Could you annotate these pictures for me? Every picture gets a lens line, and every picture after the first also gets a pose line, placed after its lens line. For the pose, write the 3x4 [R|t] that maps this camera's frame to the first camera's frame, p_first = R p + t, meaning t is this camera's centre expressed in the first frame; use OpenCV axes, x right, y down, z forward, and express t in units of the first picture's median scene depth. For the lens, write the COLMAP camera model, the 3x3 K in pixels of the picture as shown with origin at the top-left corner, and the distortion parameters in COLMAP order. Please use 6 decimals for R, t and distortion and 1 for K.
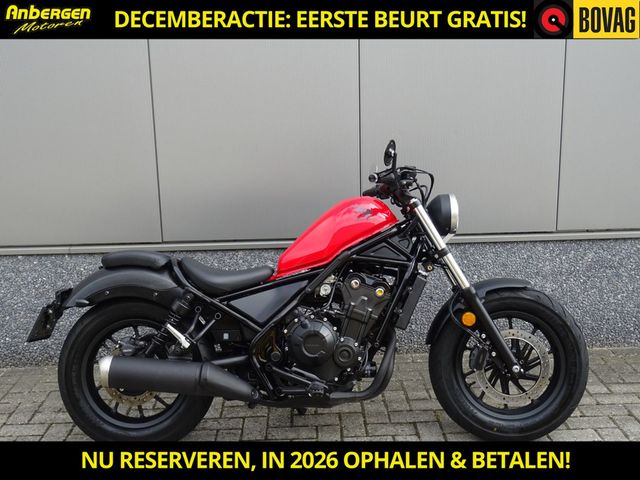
lens RADIAL K [[716.2, 0, 317.6], [0, 716.2, 240.0], [0, 0, 1]] dist [0.005552, 0.000000]
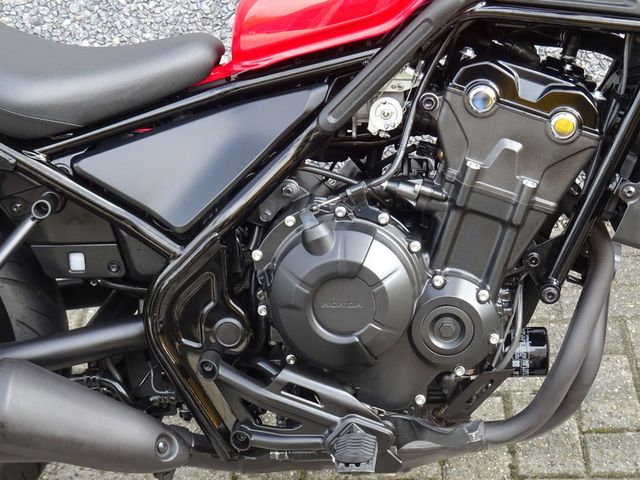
lens RADIAL K [[1506.5, 0, 323.3], [0, 1506.5, 240.5], [0, 0, 1]] dist [0.024371, 0.000000]
pose [[0.997339, -0.005836, -0.072674, 0.031603], [0.024630, 0.965159, 0.260500, -0.049045], [0.068622, -0.261597, 0.962735, 0.365683]]
